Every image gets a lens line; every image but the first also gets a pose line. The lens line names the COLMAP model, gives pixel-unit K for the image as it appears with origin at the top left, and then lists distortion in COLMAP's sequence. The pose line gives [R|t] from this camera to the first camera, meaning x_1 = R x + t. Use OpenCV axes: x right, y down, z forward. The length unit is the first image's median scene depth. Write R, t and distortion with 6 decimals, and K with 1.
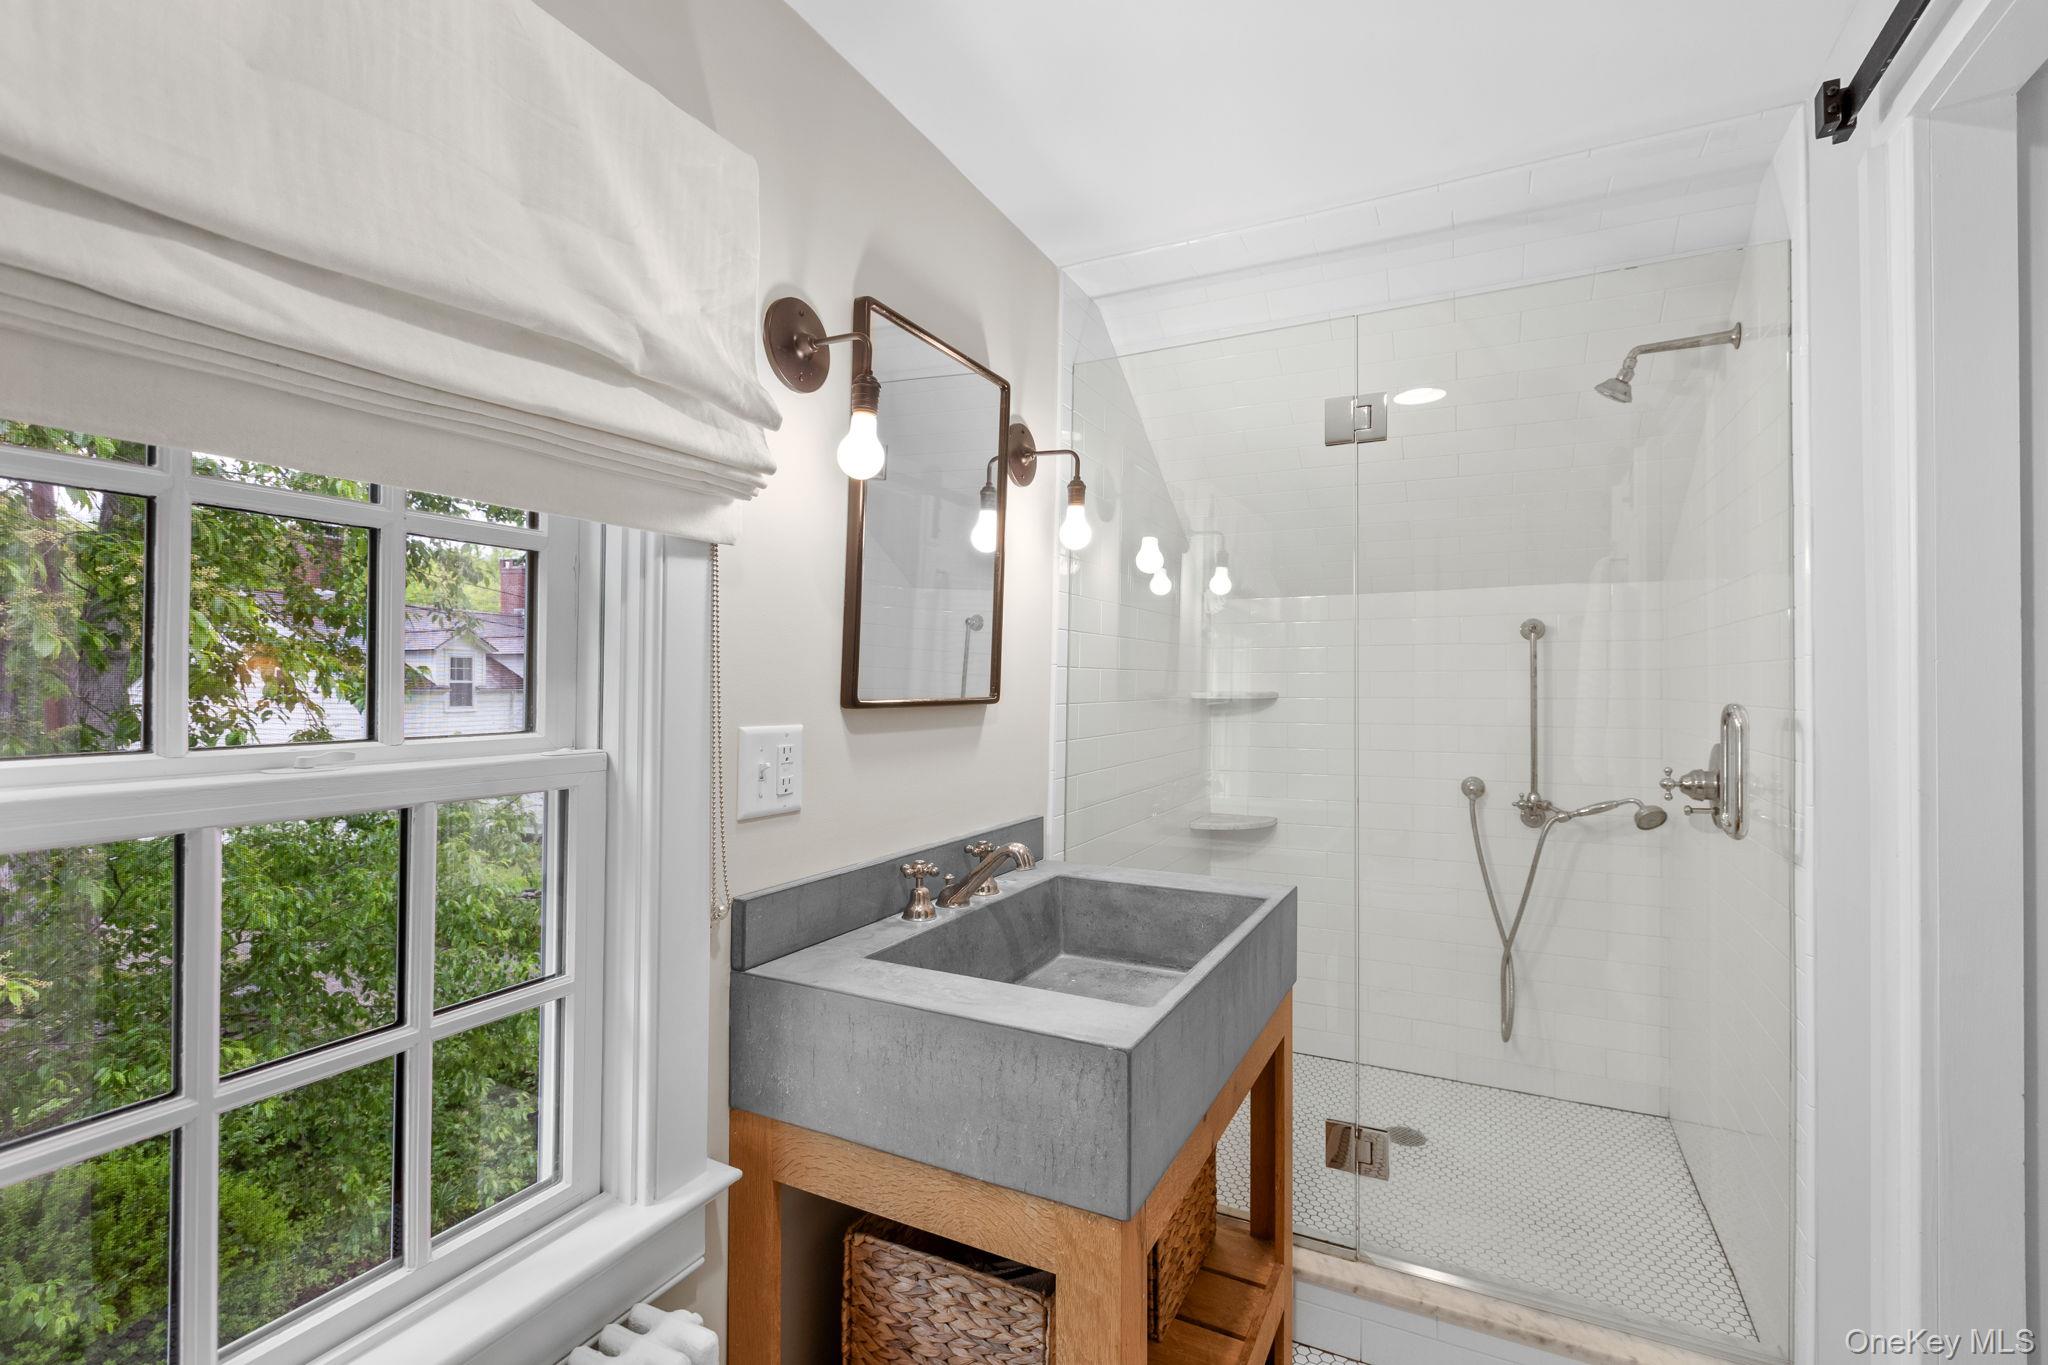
lens RADIAL K [[913.3, 0, 1024.9], [0, 913.3, 677.7], [0, 0, 1]] dist [0.000077, 0.000012]
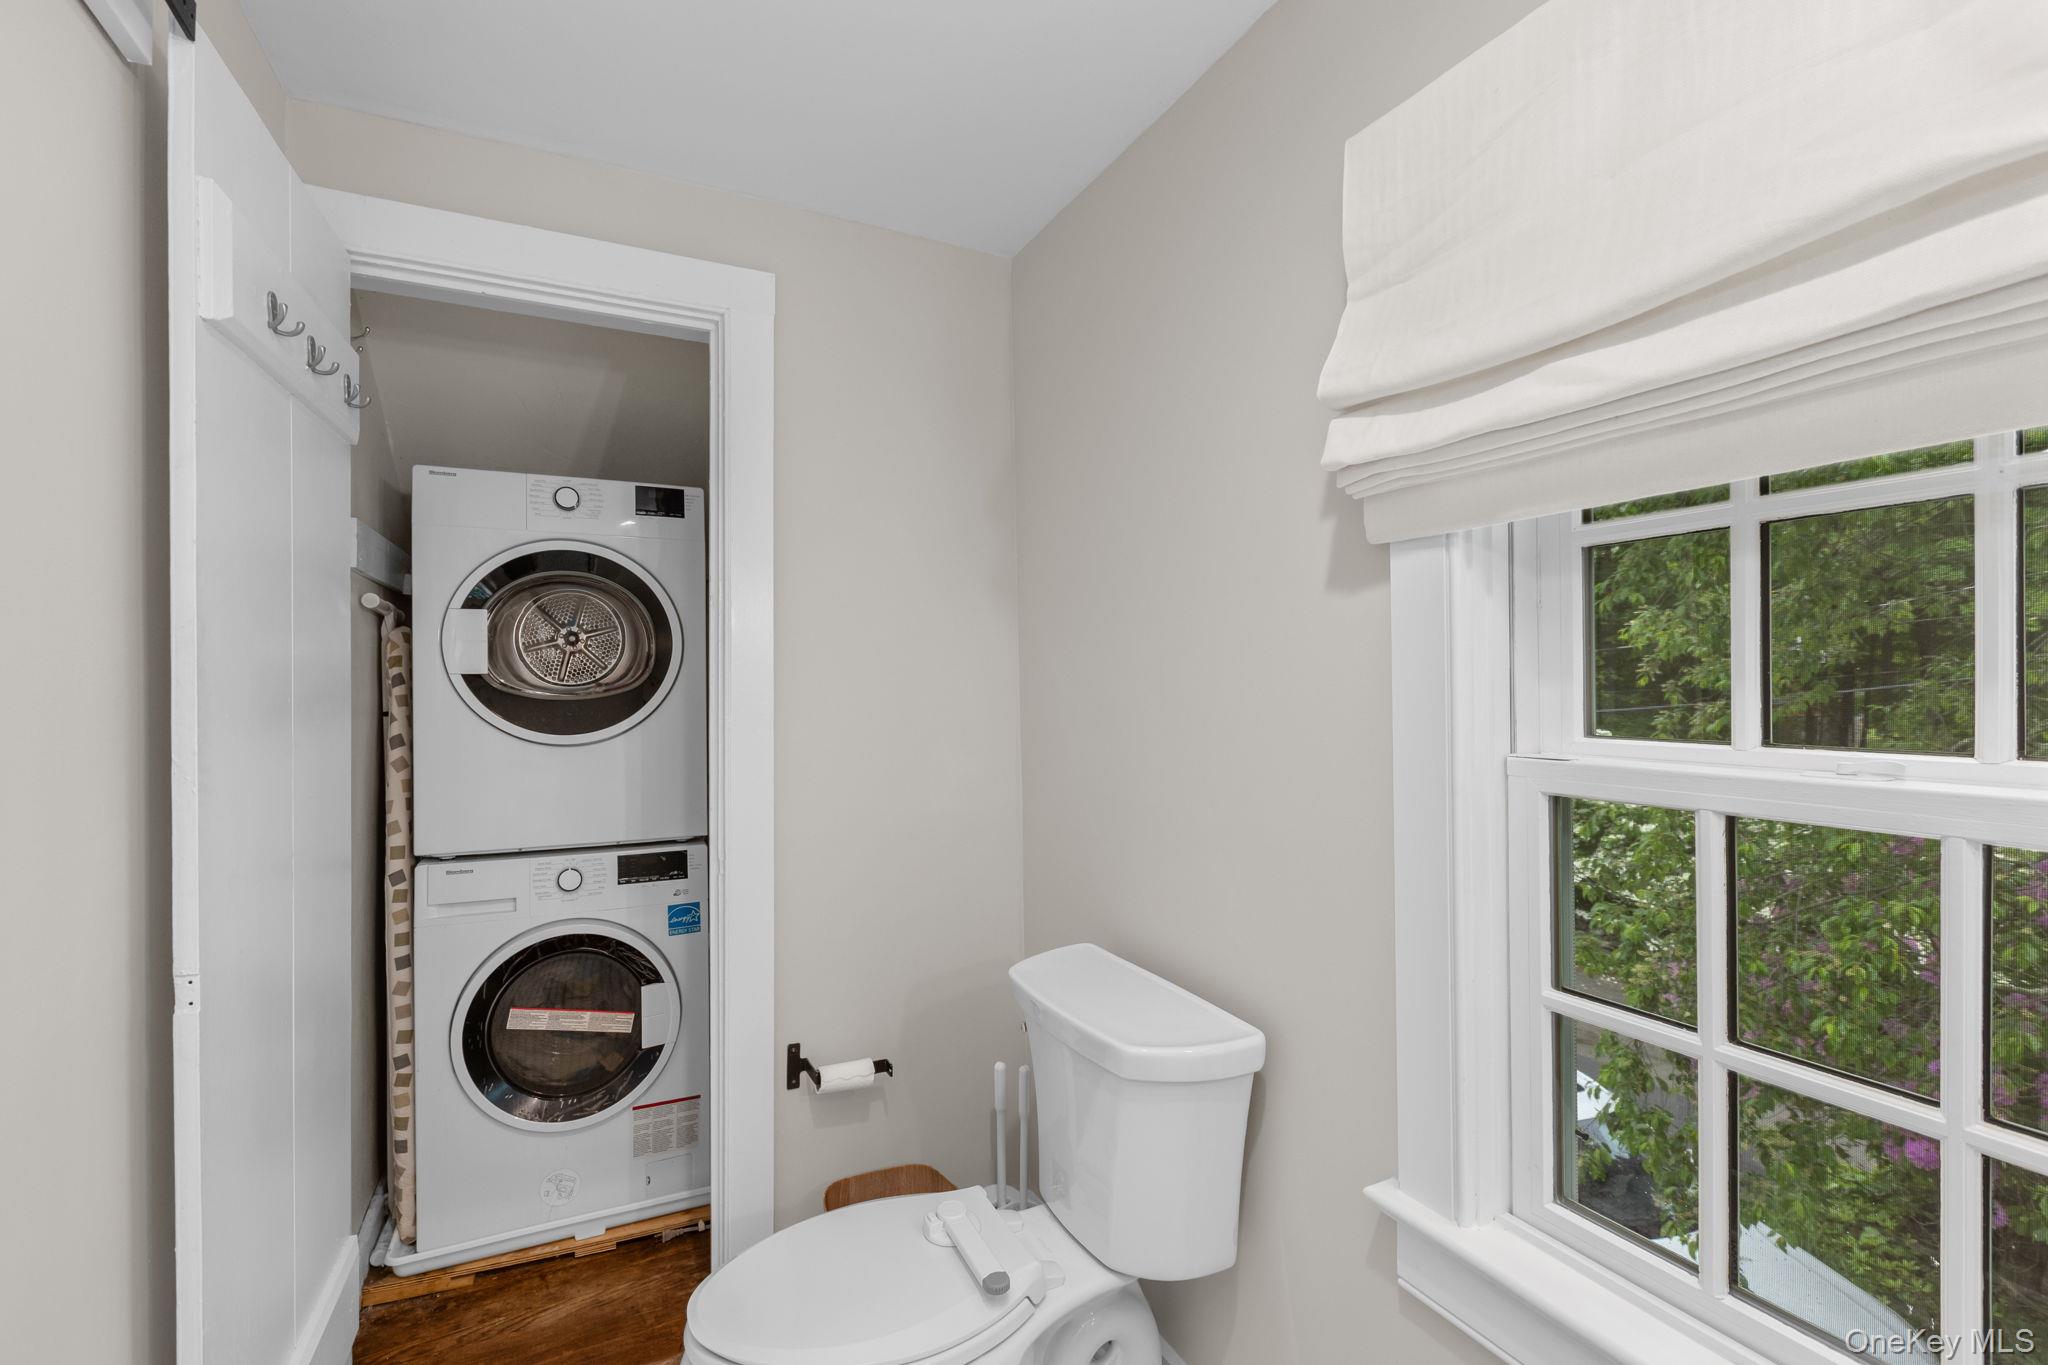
lens RADIAL K [[913.3, 0, 1024.1], [0, 913.3, 681.8], [0, 0, 1]] dist [0.000077, 0.000012]
pose [[-0.602923, -0.000205, -0.797799, 0.482684], [0.005557, 0.999975, -0.004457, 0.002254], [0.797780, -0.007121, -0.602907, 0.898848]]
